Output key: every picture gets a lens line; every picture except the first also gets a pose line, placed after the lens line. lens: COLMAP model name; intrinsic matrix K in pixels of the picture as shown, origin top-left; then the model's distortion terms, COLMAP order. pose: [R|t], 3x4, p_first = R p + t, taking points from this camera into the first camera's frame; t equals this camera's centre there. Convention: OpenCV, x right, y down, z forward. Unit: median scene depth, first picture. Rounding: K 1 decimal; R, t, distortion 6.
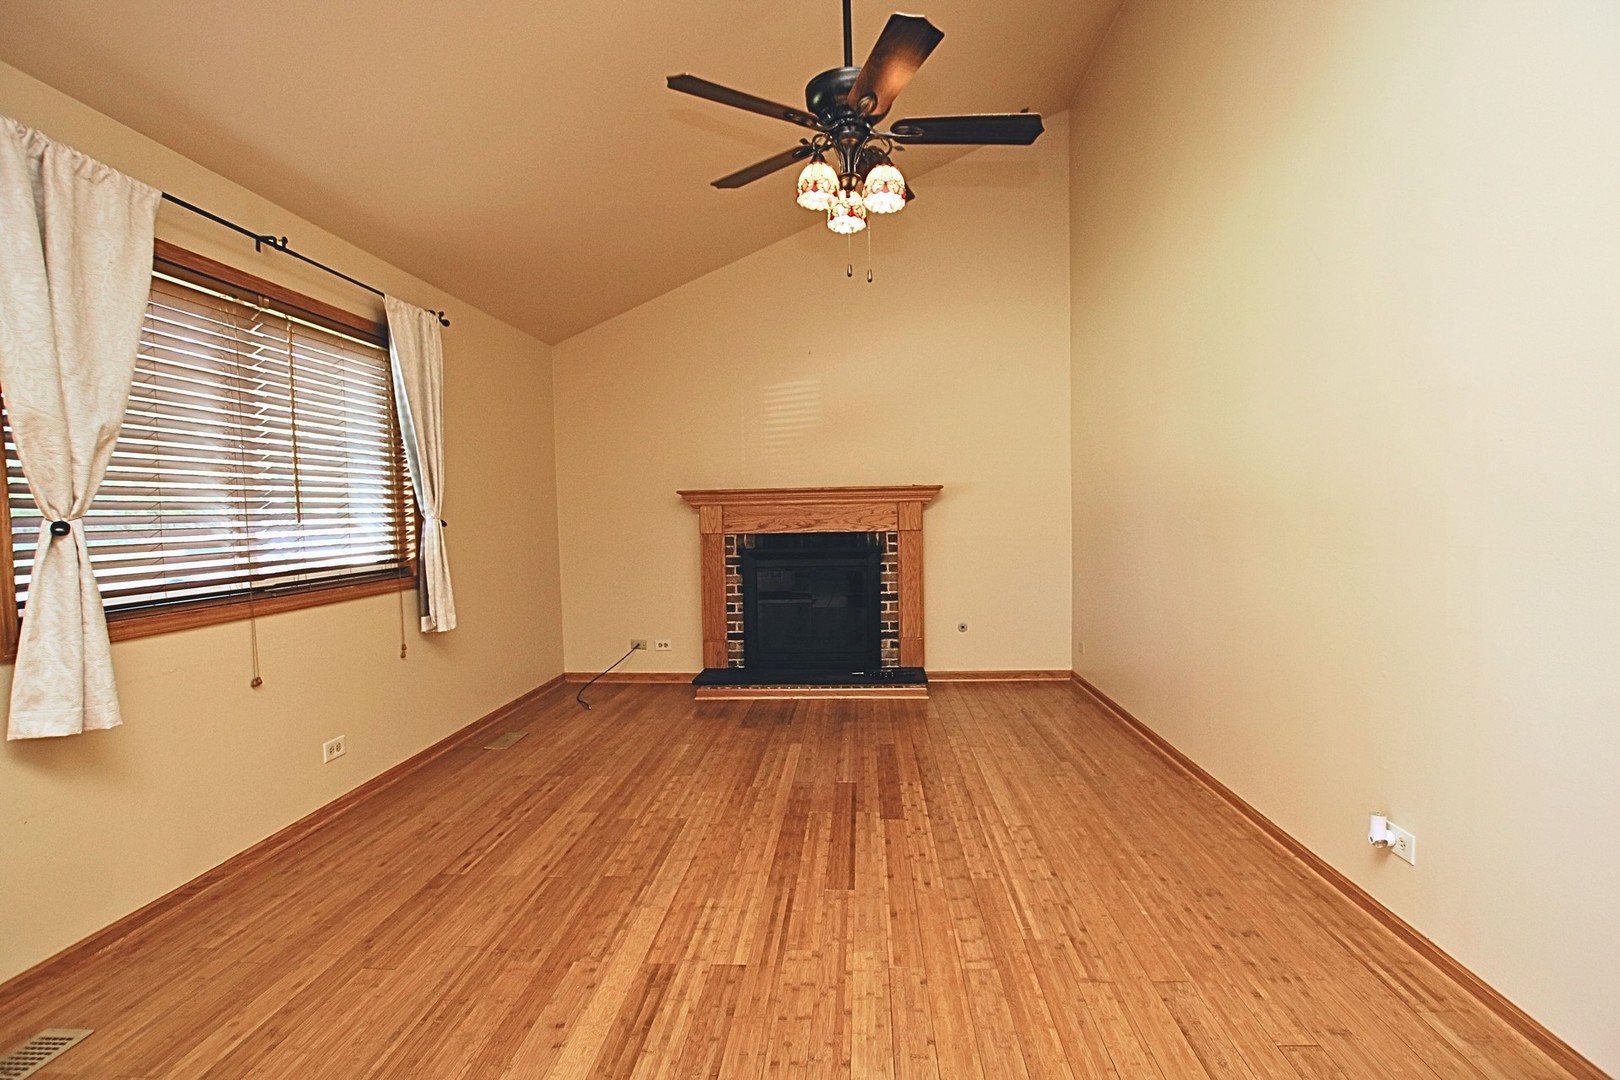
lens RADIAL K [[755.7, 0, 812.4], [0, 755.7, 552.6], [0, 0, 1]] dist [-0.017858, -0.000390]
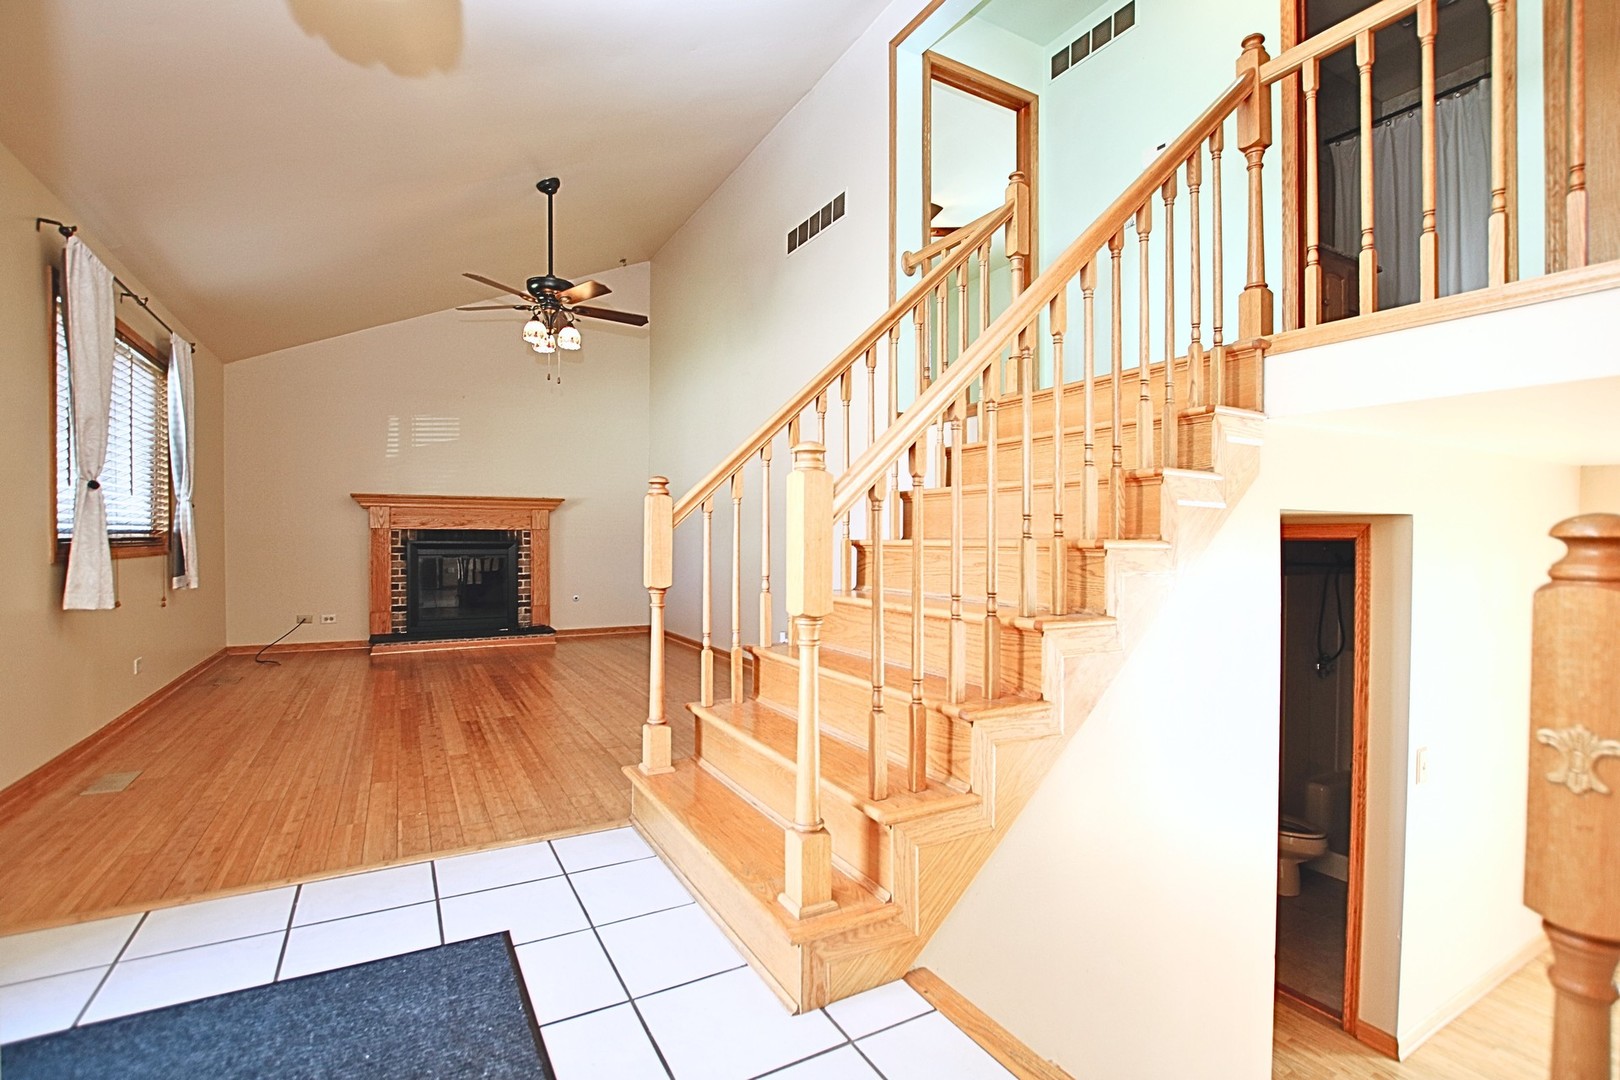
lens RADIAL K [[755.7, 0, 796.2], [0, 755.7, 545.4], [0, 0, 1]] dist [-0.017858, -0.000390]
pose [[0.852428, 0.017346, 0.522557, -0.200125], [0.009427, 0.998777, -0.048531, 0.073792], [-0.522760, 0.046295, 0.851222, -0.457431]]
